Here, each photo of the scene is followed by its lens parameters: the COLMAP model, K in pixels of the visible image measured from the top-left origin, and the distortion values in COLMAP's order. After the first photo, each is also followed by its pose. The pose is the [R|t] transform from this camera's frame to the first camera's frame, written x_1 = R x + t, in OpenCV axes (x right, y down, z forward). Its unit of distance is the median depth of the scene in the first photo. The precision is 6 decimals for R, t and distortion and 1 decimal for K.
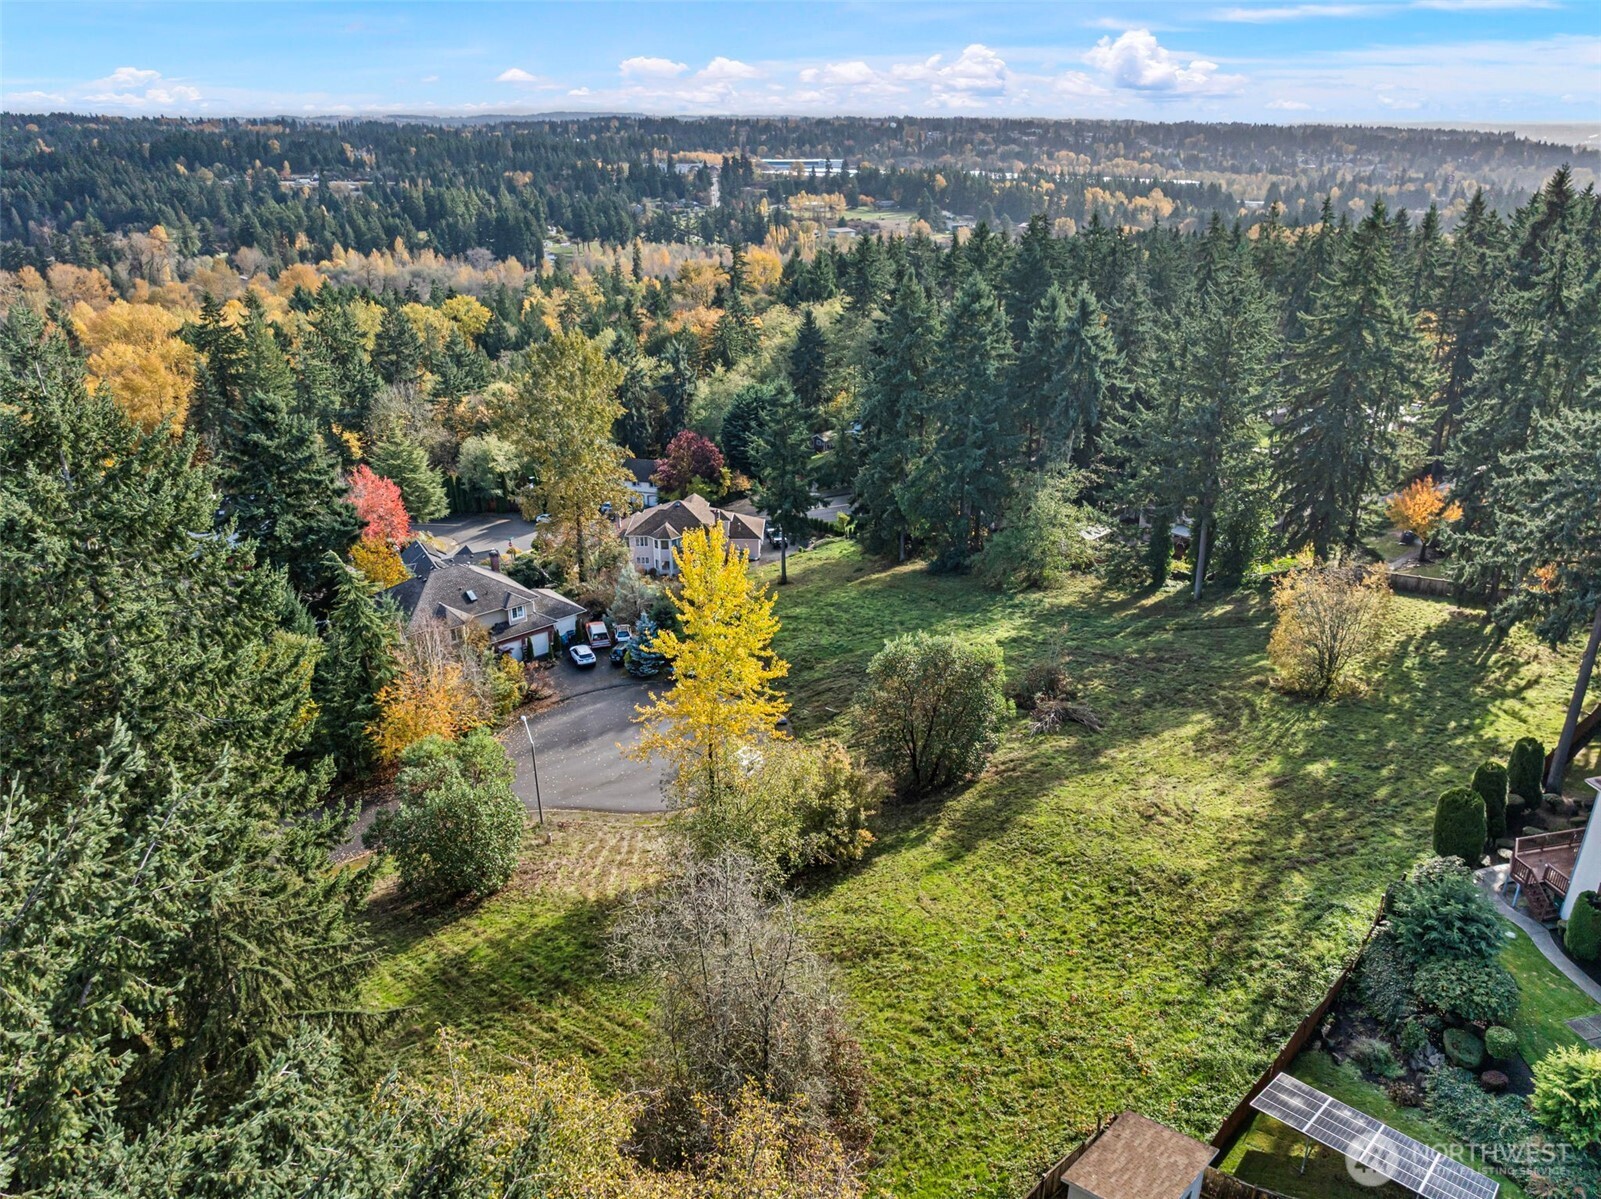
lens RADIAL K [[1135.8, 0, 800.5], [0, 1135.8, 599.5], [0, 0, 1]] dist [-0.004522, -0.021131]
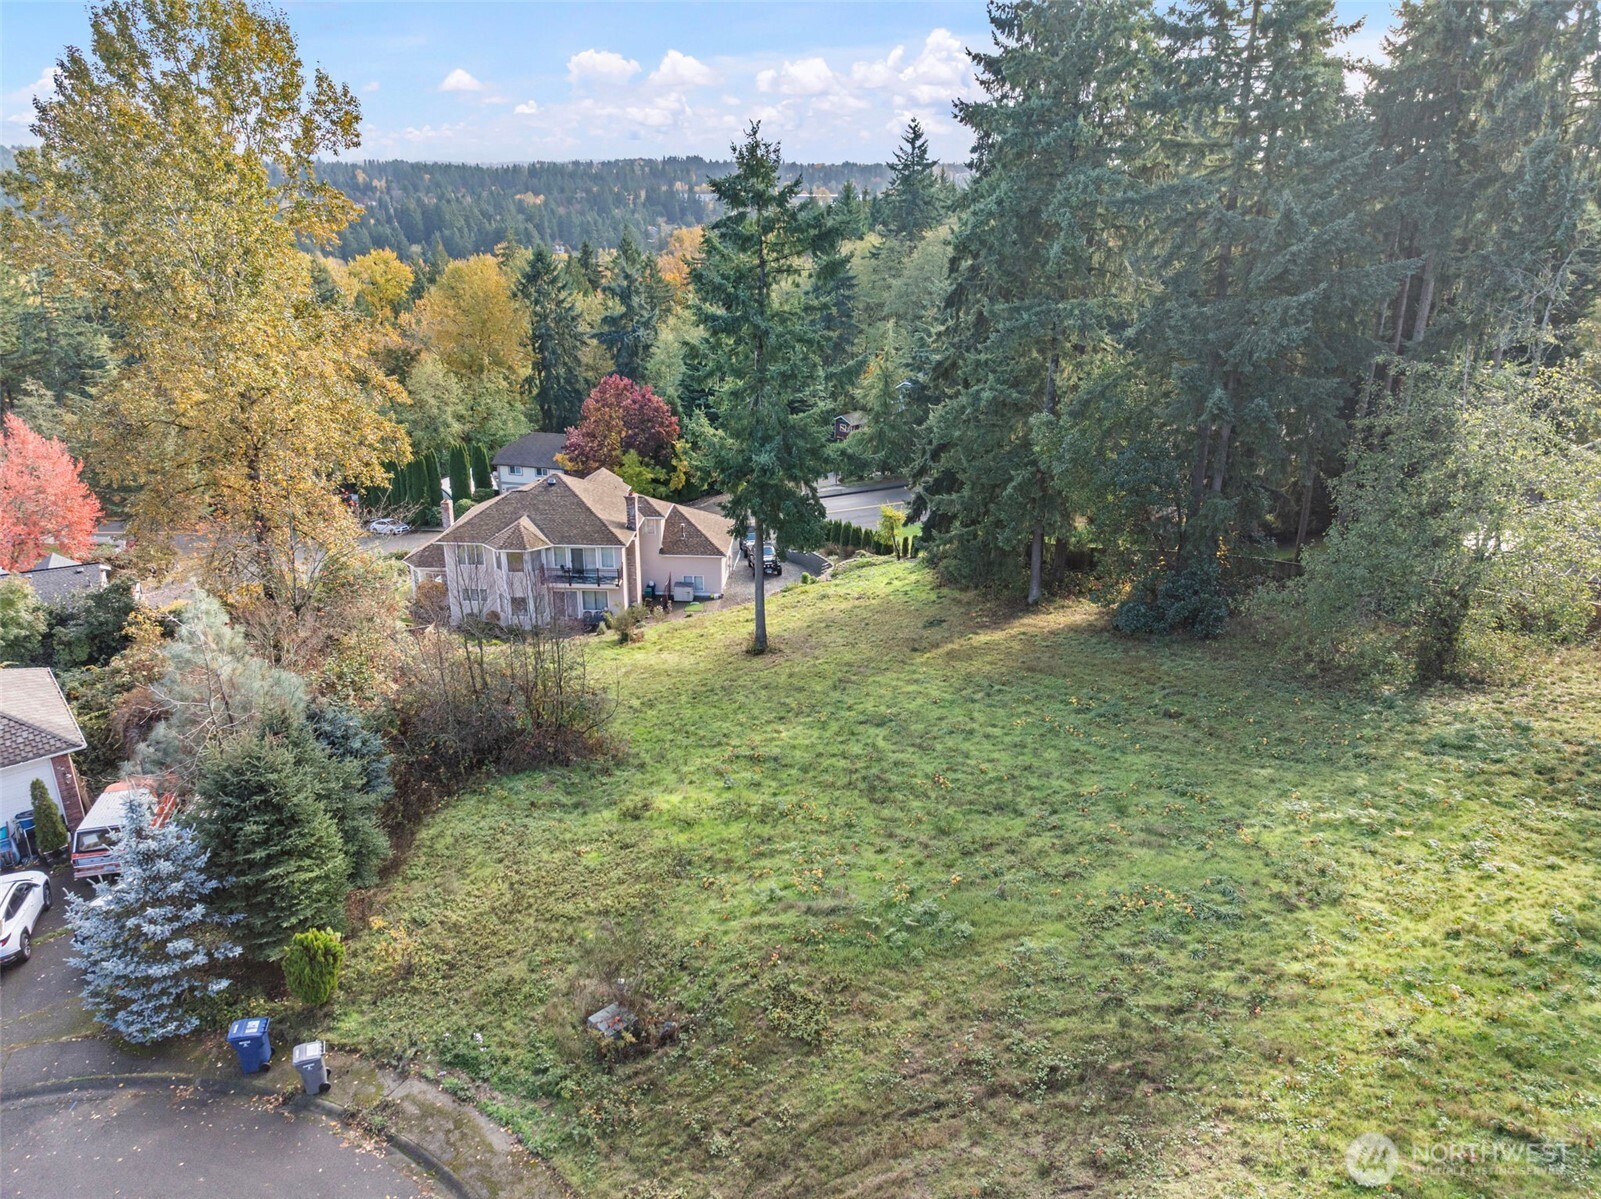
lens RADIAL K [[1135.8, 0, 800.5], [0, 1135.8, 599.5], [0, 0, 1]] dist [-0.004522, -0.021131]
pose [[0.999720, 0.014102, -0.019009, 0.007180], [-0.014866, 0.999062, -0.040679, -0.015040], [0.018418, 0.040950, 0.998991, 0.515880]]
